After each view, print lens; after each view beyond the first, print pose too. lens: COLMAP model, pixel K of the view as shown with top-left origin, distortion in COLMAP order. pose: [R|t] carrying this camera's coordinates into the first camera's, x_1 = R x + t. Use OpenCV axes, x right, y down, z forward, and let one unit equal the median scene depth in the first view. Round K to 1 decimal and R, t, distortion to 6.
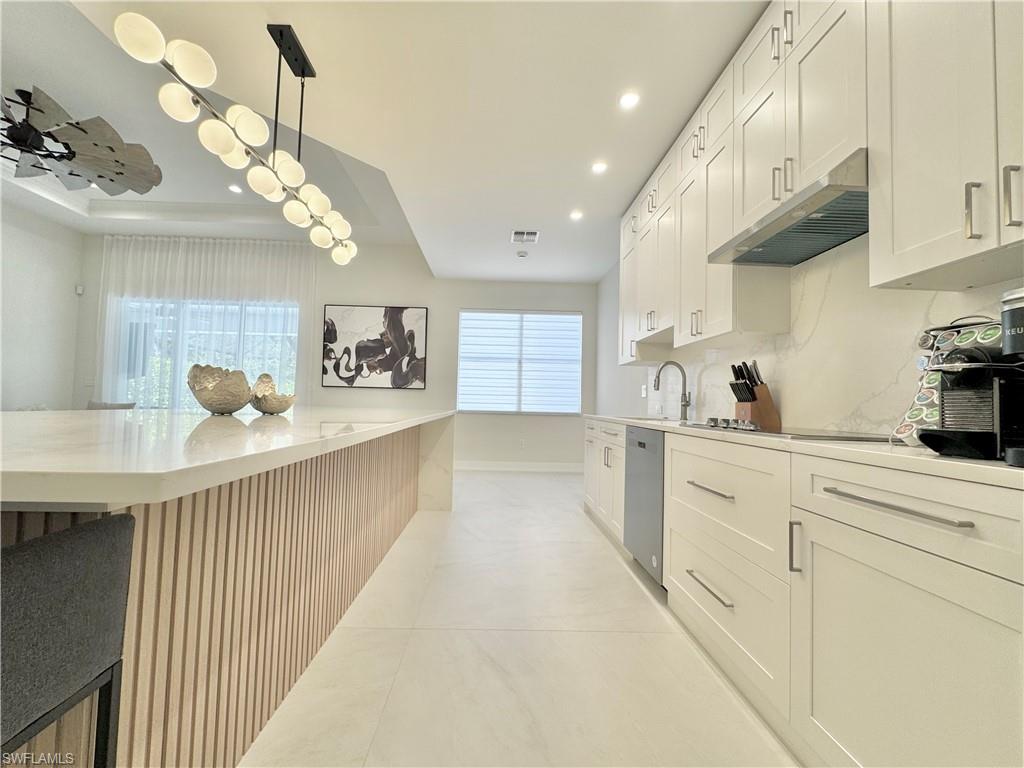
lens RADIAL K [[425.4, 0, 504.1], [0, 425.4, 384.1], [0, 0, 1]] dist [0.000043, -0.000084]
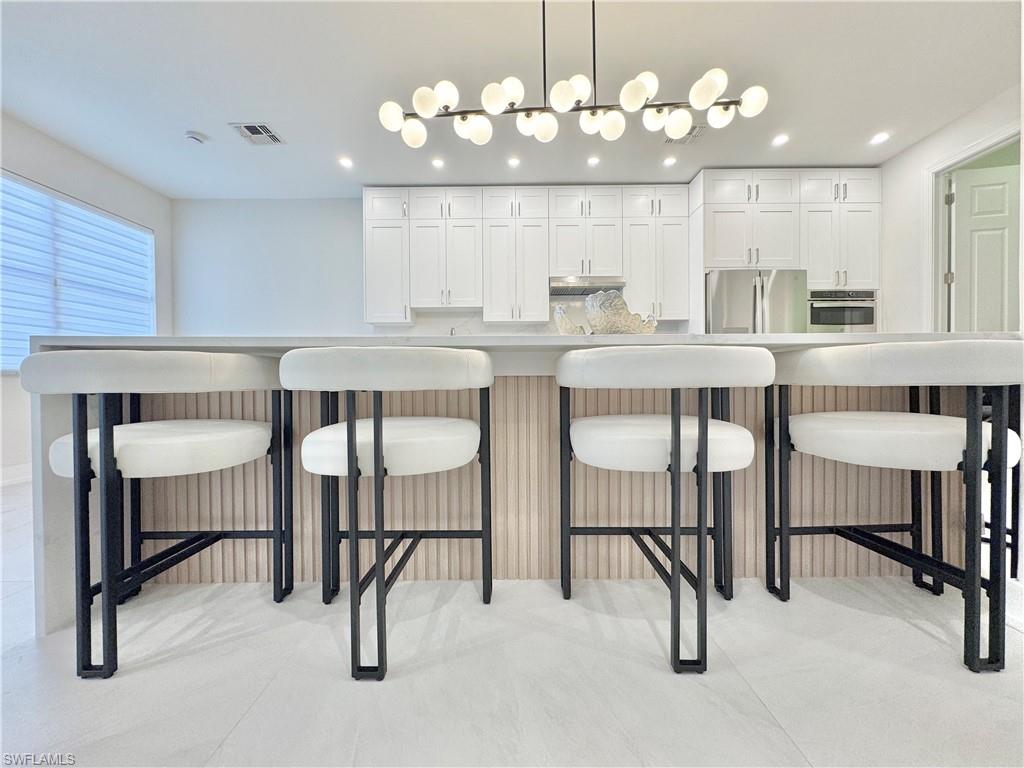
lens RADIAL K [[411.1, 0, 511.9], [0, 411.1, 384.3], [0, 0, 1]] dist [-0.000004, 0.000019]
pose [[0.024399, -0.038706, 0.998953, -0.513503], [-0.038263, 0.998482, 0.039622, 0.038310], [-0.998970, -0.039190, 0.022881, 0.383242]]
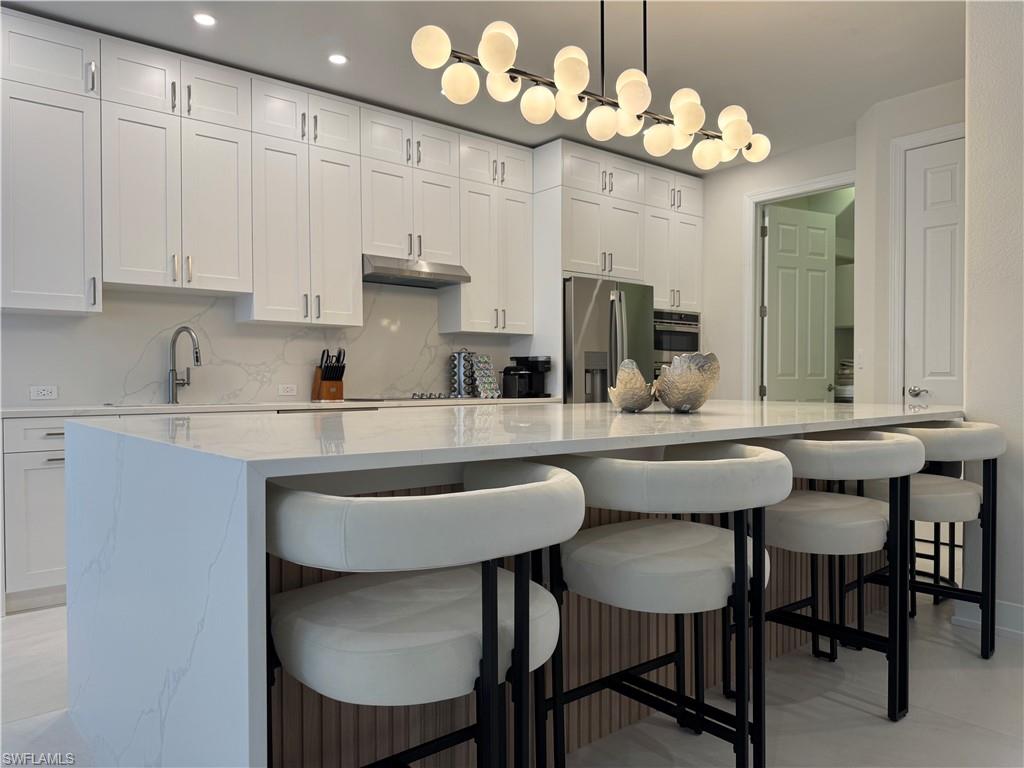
lens RADIAL K [[729.9, 0, 513.4], [0, 729.9, 393.4], [0, 0, 1]] dist [0.119433, -0.183071]
pose [[-0.624436, -0.040362, 0.780032, -0.507866], [-0.050982, 0.998640, 0.010861, 0.010417], [-0.779410, -0.032986, -0.625645, 0.690414]]
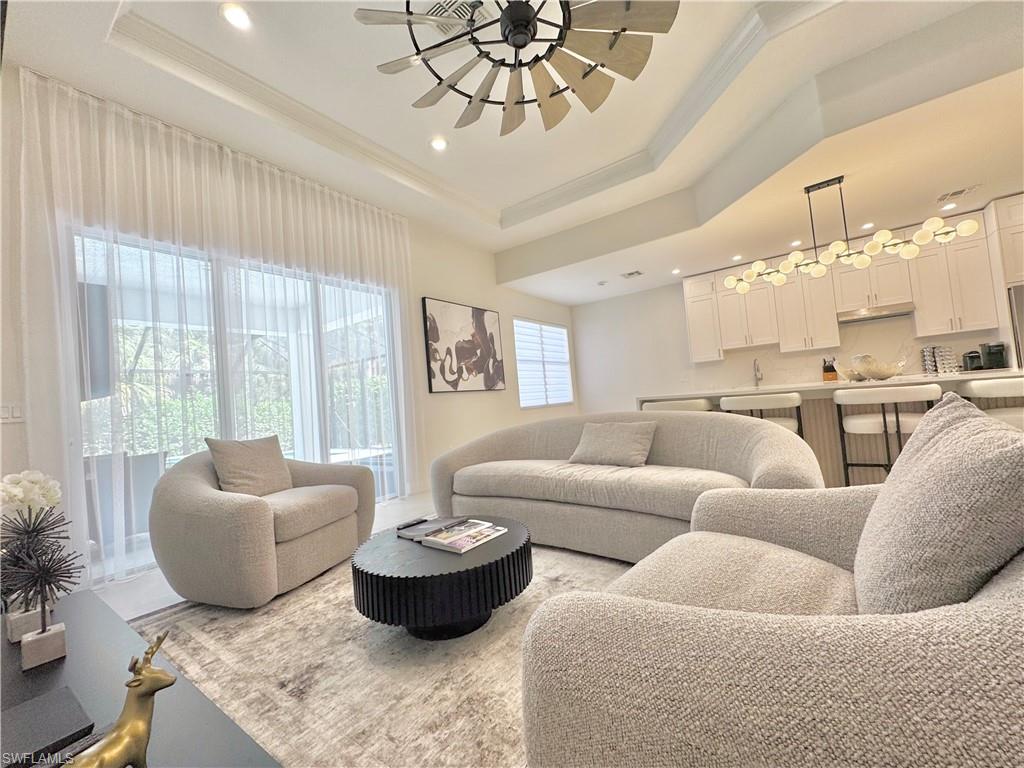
lens RADIAL K [[411.6, 0, 512.0], [0, 411.6, 384.0], [0, 0, 1]] dist [-0.000783, -0.000062]
pose [[0.602279, -0.040363, 0.797265, -0.983854], [0.059635, 0.998205, 0.005485, -0.006739], [-0.796055, 0.044241, 0.603605, 0.372946]]
